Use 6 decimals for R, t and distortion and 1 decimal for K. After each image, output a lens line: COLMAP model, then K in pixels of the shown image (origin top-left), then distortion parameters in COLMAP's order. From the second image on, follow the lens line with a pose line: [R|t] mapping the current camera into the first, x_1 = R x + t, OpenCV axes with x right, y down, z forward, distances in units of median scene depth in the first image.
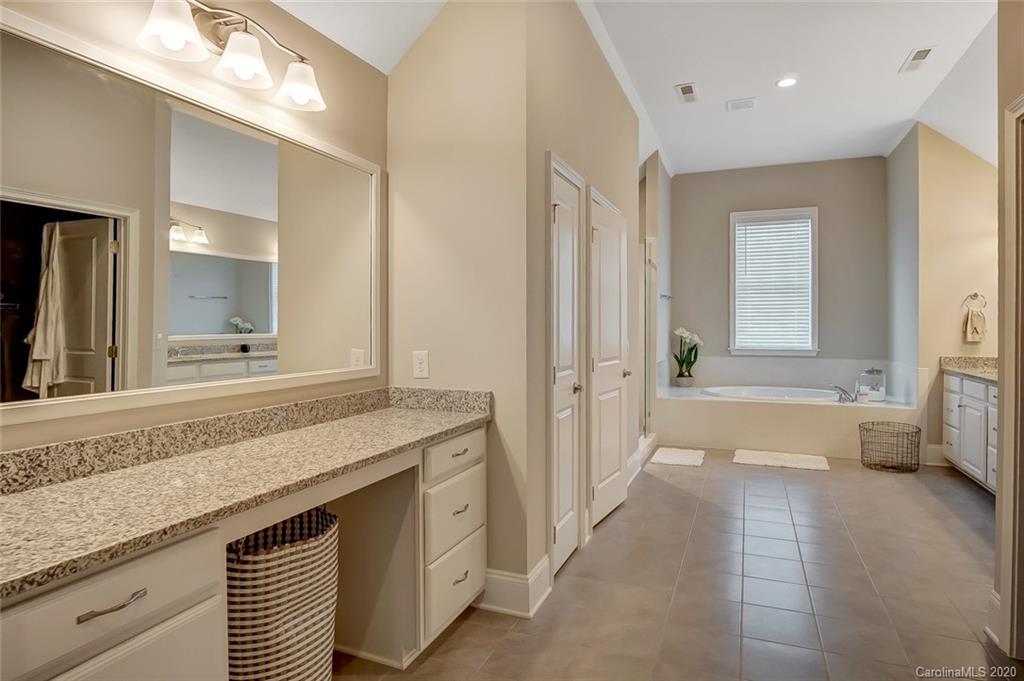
lens RADIAL K [[550.3, 0, 524.8], [0, 550.3, 319.5], [0, 0, 1]] dist [-0.027521, 0.003631]
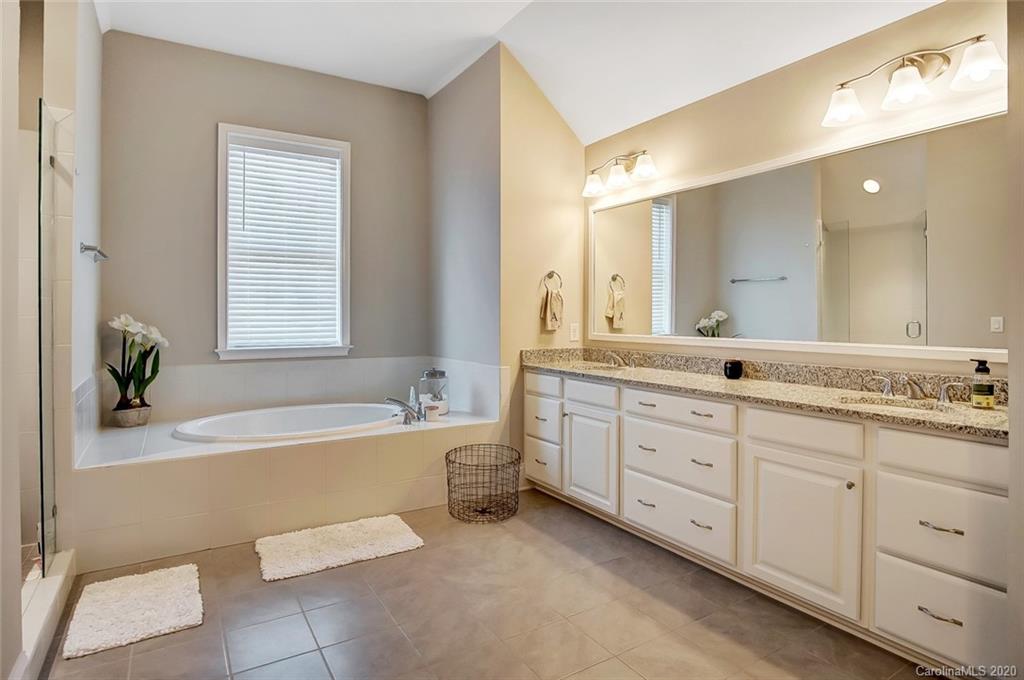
lens RADIAL K [[550.3, 0, 503.6], [0, 550.3, 318.6], [0, 0, 1]] dist [-0.027521, 0.003631]
pose [[0.599584, -0.005725, 0.800291, 0.097887], [-0.005846, 0.999916, 0.011533, 0.011522], [-0.800290, -0.011593, 0.599500, 0.453272]]
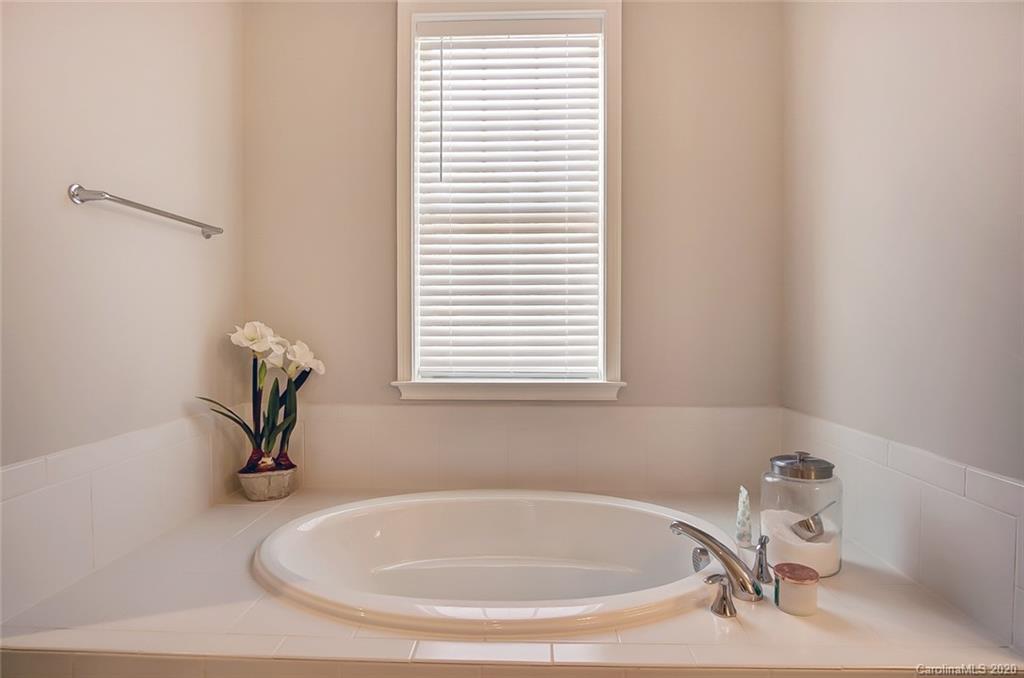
lens RADIAL K [[547.2, 0, 509.3], [0, 547.2, 342.5], [0, 0, 1]] dist [-0.027064, 0.004029]
pose [[0.942859, -0.004459, 0.333162, 0.370959], [-0.003624, 0.999714, 0.023637, 0.020748], [-0.333172, -0.023493, 0.942573, 0.732270]]
